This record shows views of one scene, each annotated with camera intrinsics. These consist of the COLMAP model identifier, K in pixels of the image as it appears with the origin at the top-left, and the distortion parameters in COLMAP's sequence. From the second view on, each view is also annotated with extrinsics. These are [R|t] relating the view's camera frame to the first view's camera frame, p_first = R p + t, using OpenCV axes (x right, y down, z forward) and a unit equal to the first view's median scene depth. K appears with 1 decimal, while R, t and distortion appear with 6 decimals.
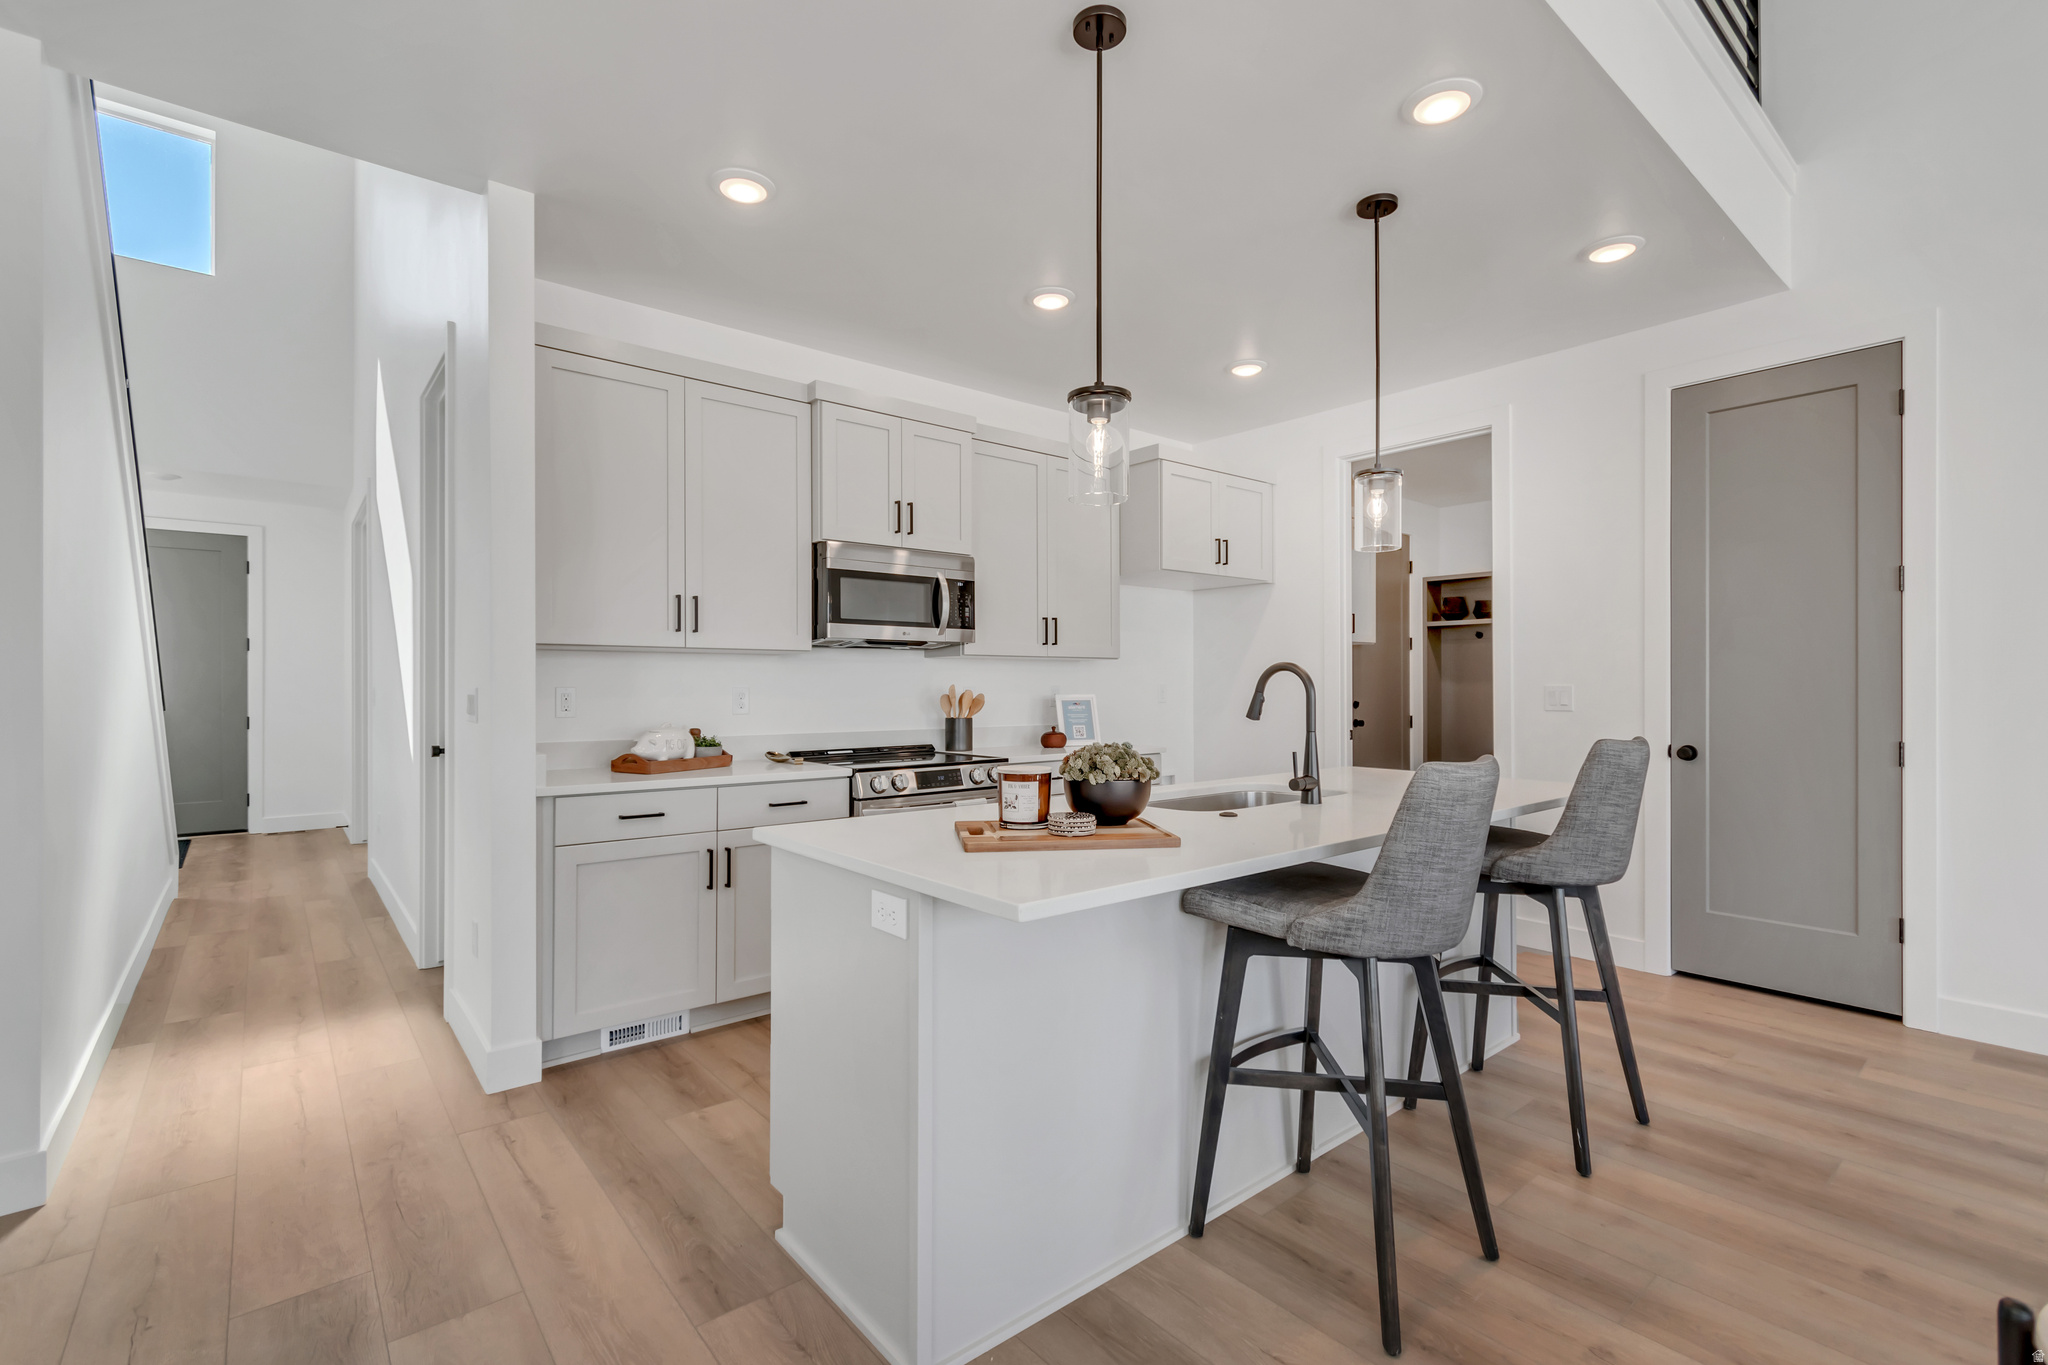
lens RADIAL K [[914.4, 0, 1019.9], [0, 914.4, 683.8], [0, 0, 1]] dist [0.001096, -0.000255]
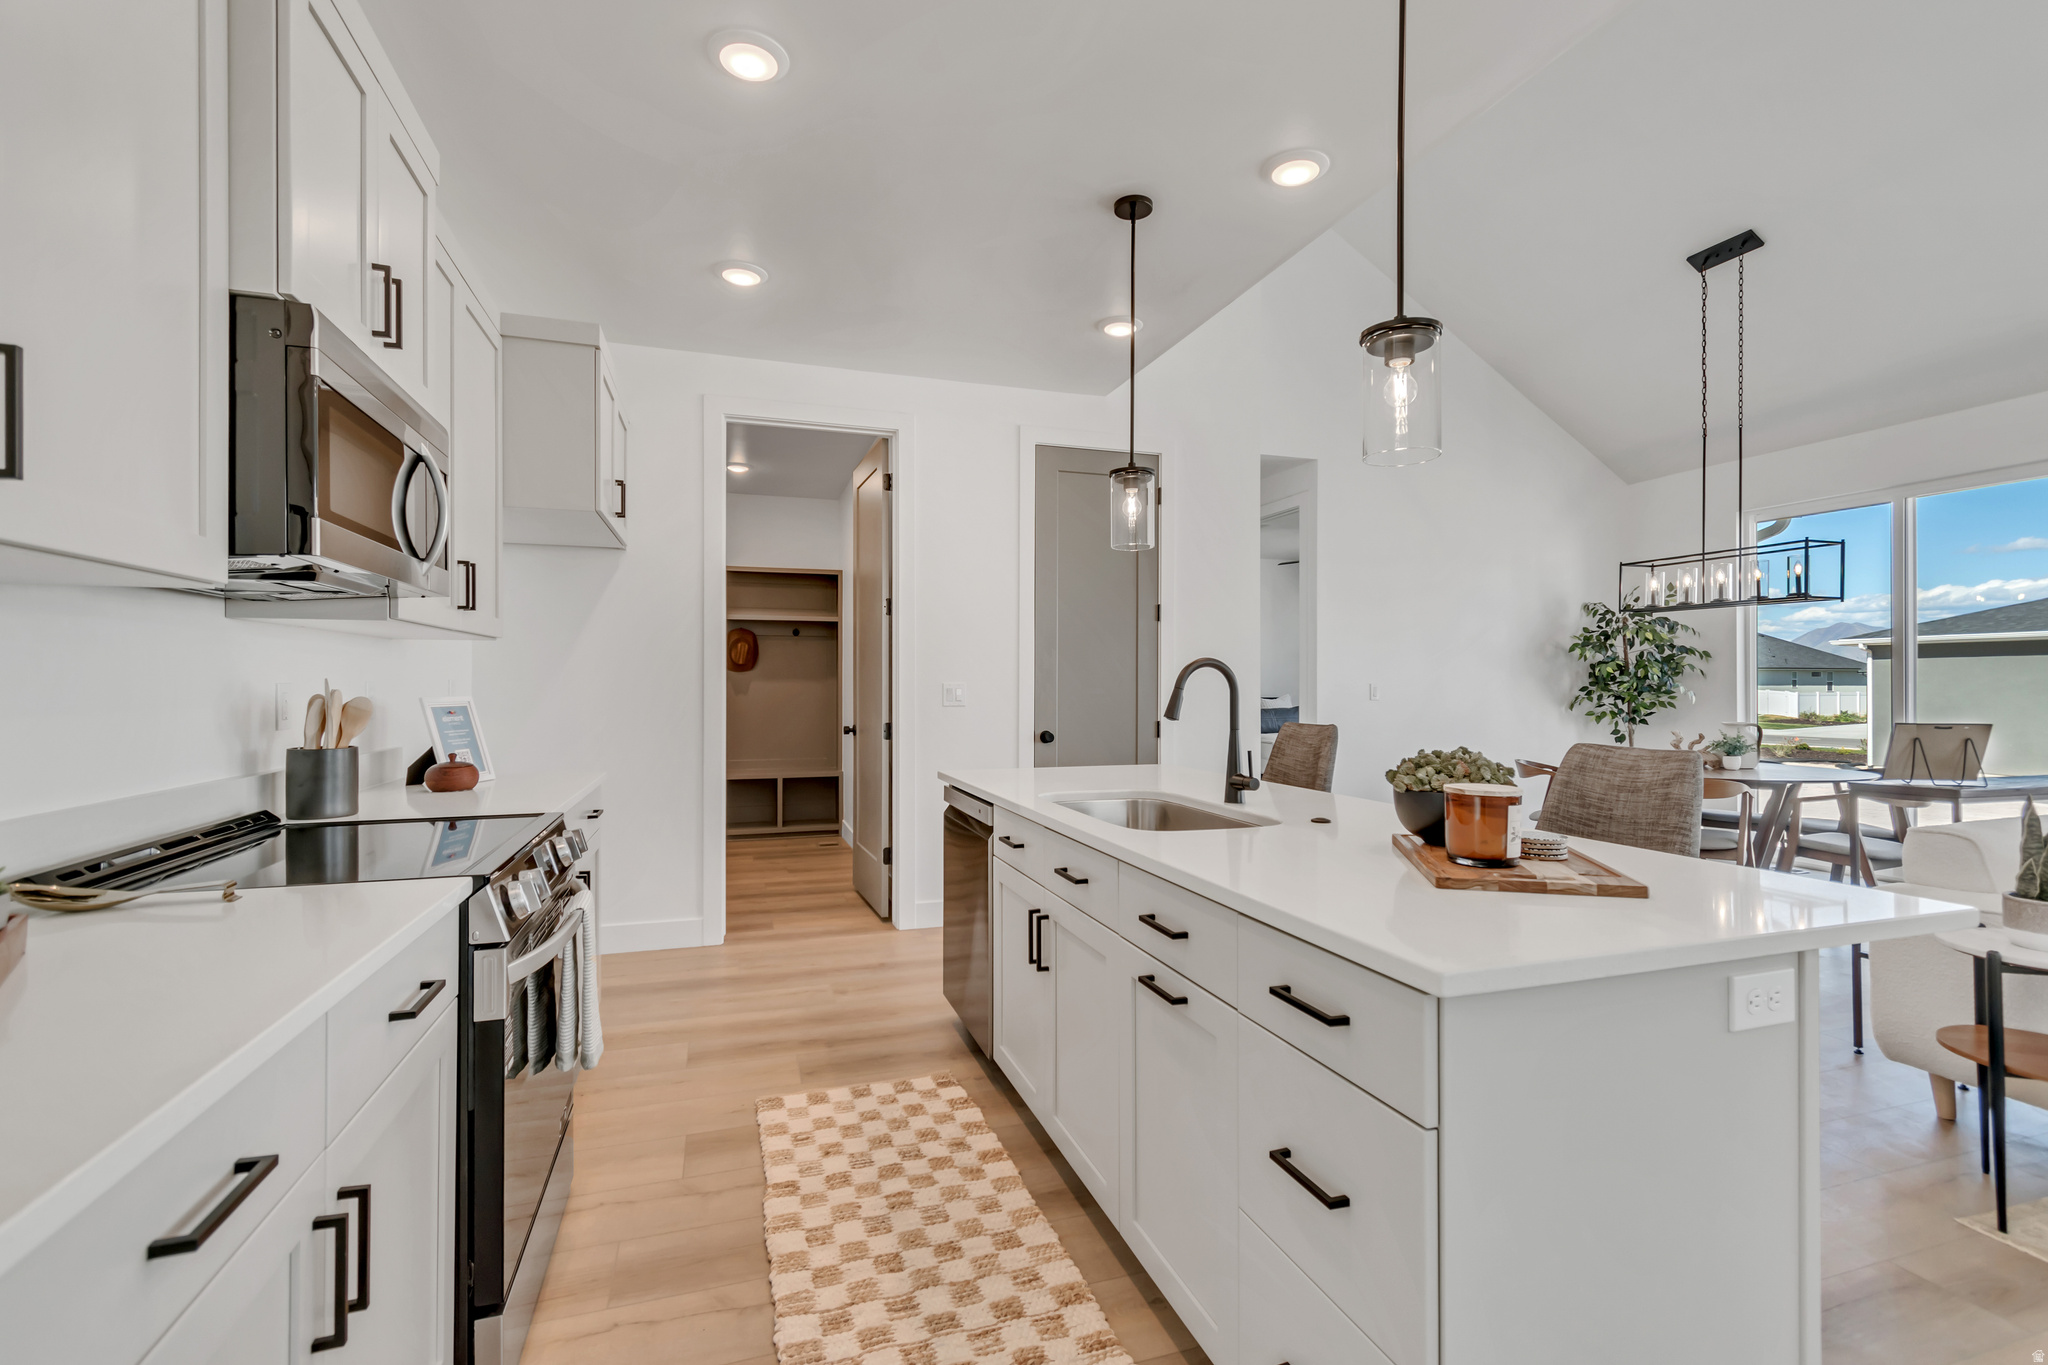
lens RADIAL K [[914.4, 0, 1019.9], [0, 914.4, 683.8], [0, 0, 1]] dist [0.001096, -0.000255]
pose [[0.360836, -0.001081, 0.932629, -0.483014], [-0.002250, 0.999995, 0.002029, 0.001471], [-0.932627, -0.002830, 0.360832, 0.604101]]
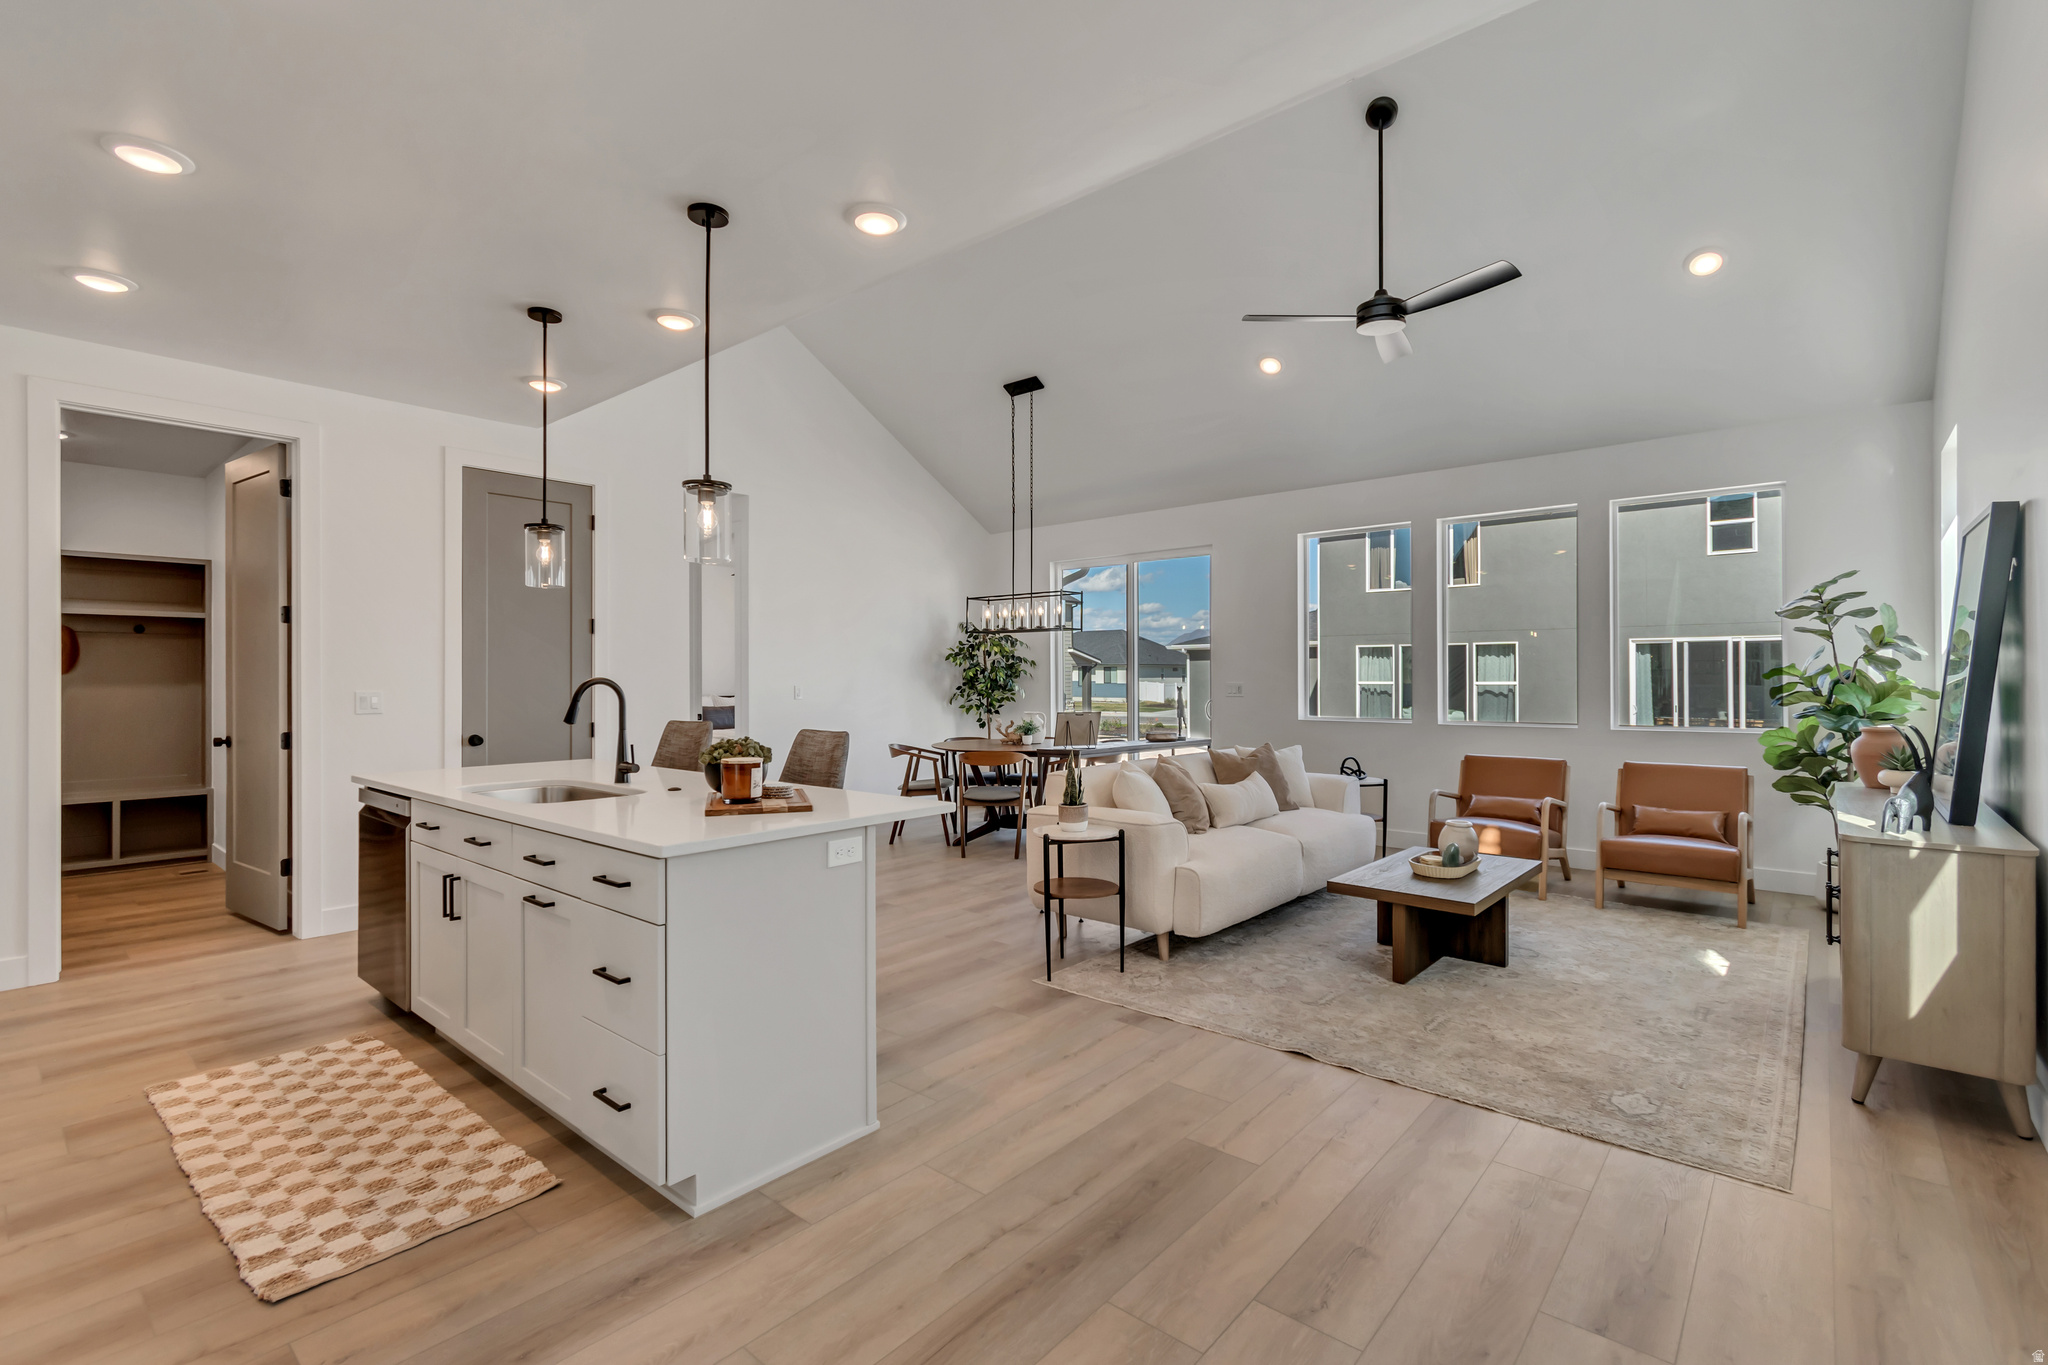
lens RADIAL K [[922.0, 0, 1030.9], [0, 922.0, 676.1], [0, 0, 1]] dist [0.009251, -0.004198]
pose [[-0.181125, 0.000512, 0.983460, -0.801867], [0.000208, 1.000000, -0.000482, -0.018074], [-0.983460, 0.000118, -0.181125, 0.457538]]
